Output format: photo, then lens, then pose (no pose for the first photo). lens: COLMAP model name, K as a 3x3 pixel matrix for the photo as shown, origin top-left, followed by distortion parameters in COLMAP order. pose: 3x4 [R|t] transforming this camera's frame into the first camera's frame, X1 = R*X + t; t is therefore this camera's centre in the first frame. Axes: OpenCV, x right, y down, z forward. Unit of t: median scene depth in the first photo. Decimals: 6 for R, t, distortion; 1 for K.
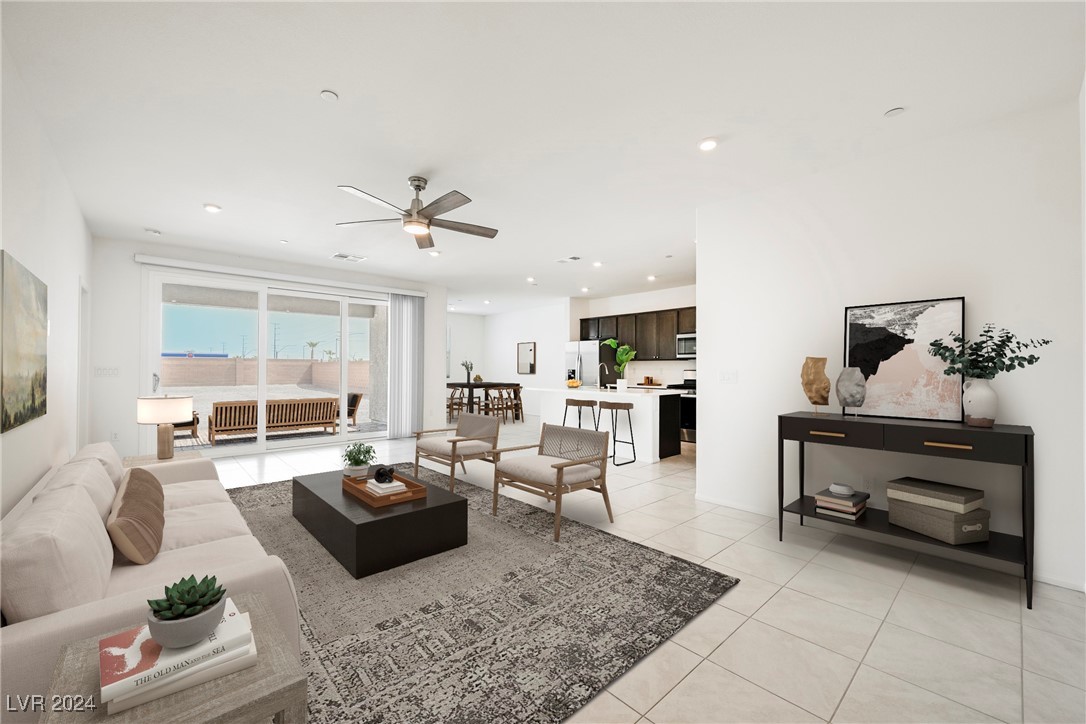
lens RADIAL K [[432.6, 0, 543.6], [0, 432.6, 363.7], [0, 0, 1]] dist [-0.001459, -0.000697]
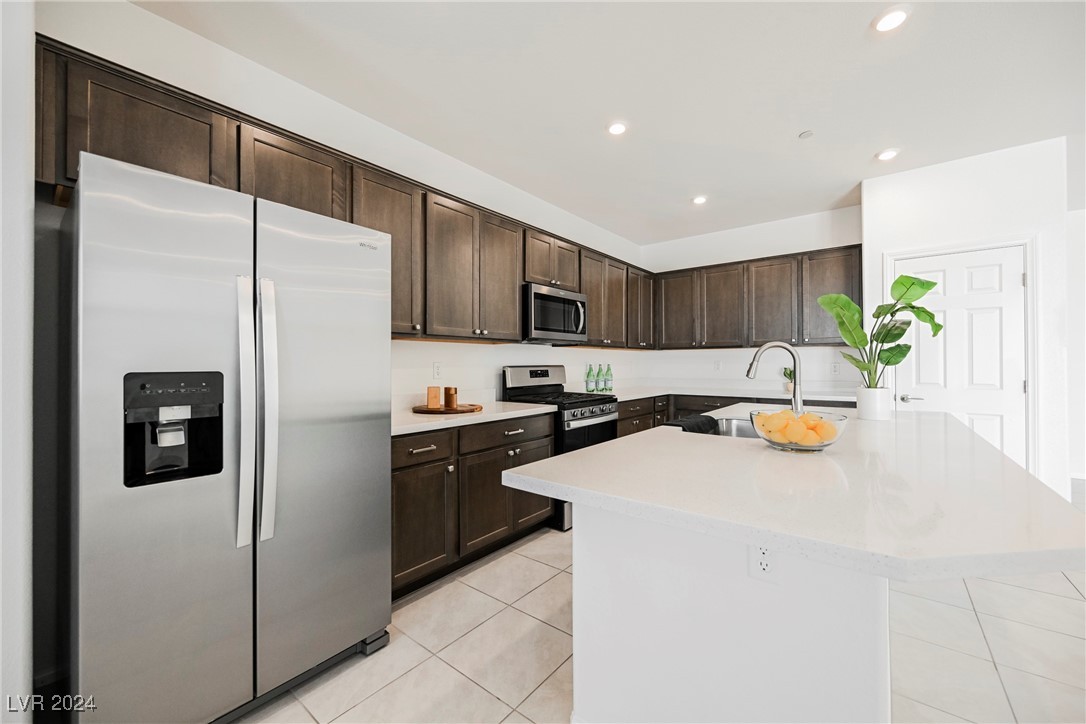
lens RADIAL K [[422.7, 0, 545.3], [0, 422.7, 362.6], [0, 0, 1]] dist [-0.000246, -0.000112]
pose [[-0.158228, 0.000118, 0.987403, -0.100927], [-0.004978, 0.999987, -0.000917, 0.010948], [-0.987390, -0.005060, -0.158225, 0.982131]]
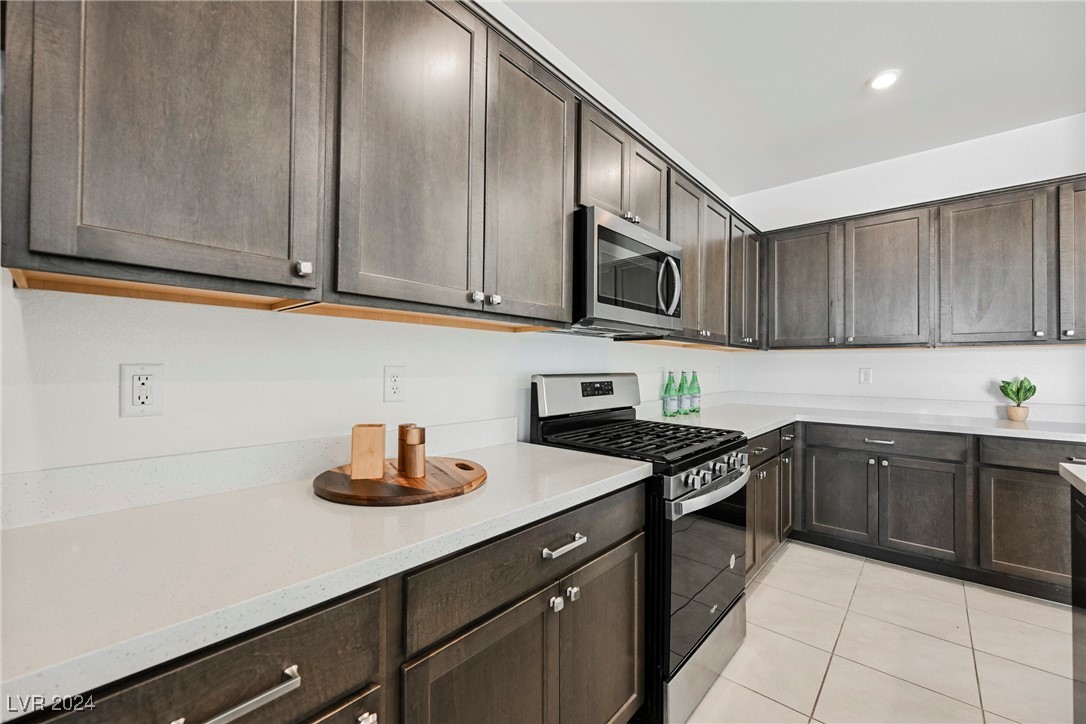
lens RADIAL K [[432.6, 0, 543.6], [0, 432.6, 363.7], [0, 0, 1]] dist [-0.001459, -0.000697]
pose [[-0.103981, 0.004587, 0.994569, 0.095956], [-0.016202, 0.999849, -0.006306, 0.010091], [-0.994447, -0.016770, -0.103891, 0.974671]]
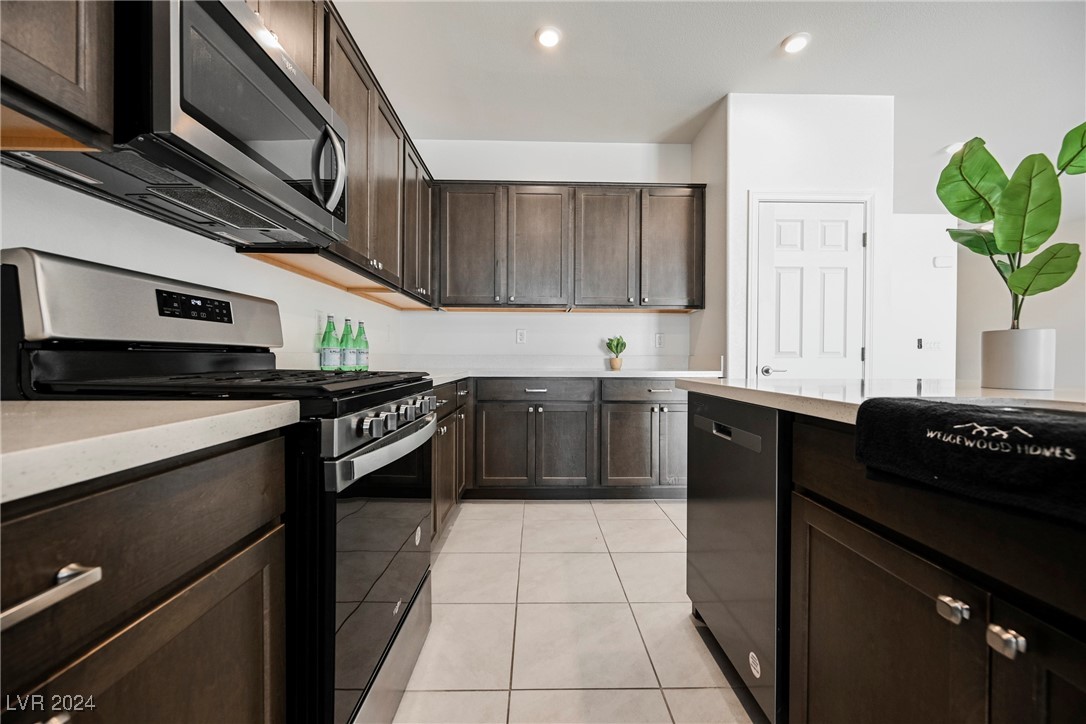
lens RADIAL K [[432.6, 0, 543.6], [0, 432.6, 363.7], [0, 0, 1]] dist [-0.001459, -0.000697]
pose [[-0.752320, -0.014430, 0.658640, 0.156845], [-0.013773, 0.999886, 0.006174, 0.038288], [-0.658654, -0.004427, -0.752433, 0.950323]]
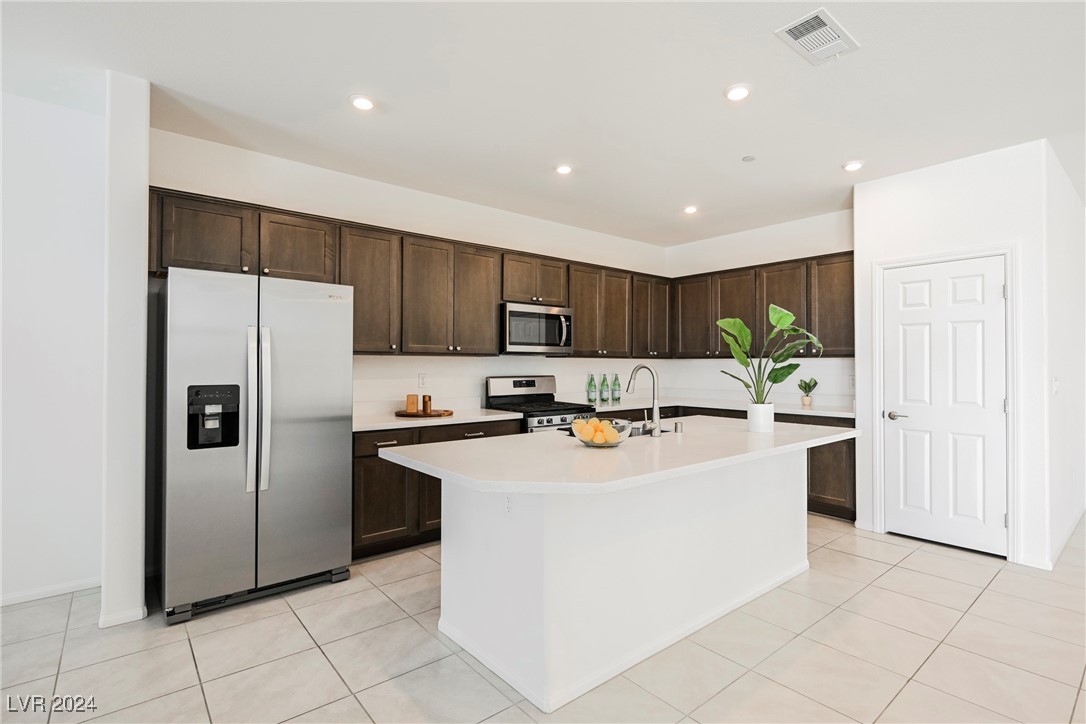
lens RADIAL K [[516.3, 0, 543.0], [0, 516.3, 362.0], [0, 0, 1]] dist [-0.001951, -0.000401]
pose [[0.049098, 0.002852, 0.998790, -0.240472], [-0.010669, 0.999940, -0.002331, -0.000990], [-0.998737, -0.010541, 0.049125, 0.868896]]
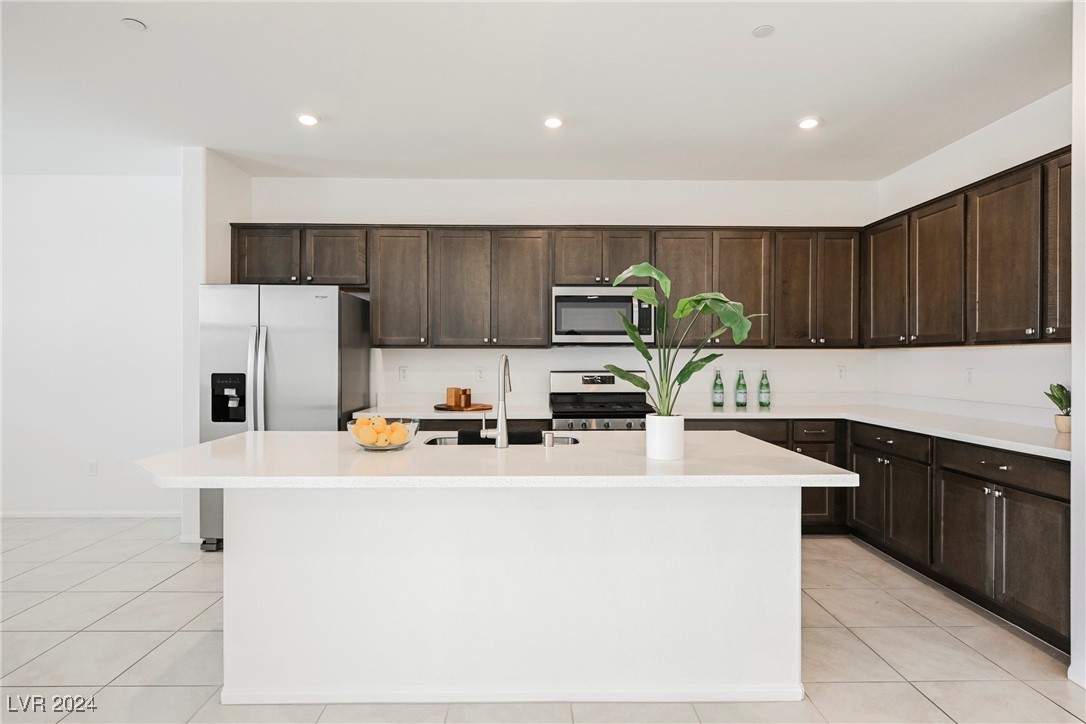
lens RADIAL K [[564.3, 0, 543.0], [0, 564.3, 362.0], [0, 0, 1]] dist [-0.001027, -0.000067]
pose [[0.660014, -0.005897, 0.751230, -0.101595], [-0.006112, 0.999894, 0.013218, -0.001675], [-0.751228, -0.013316, 0.659908, 0.602347]]
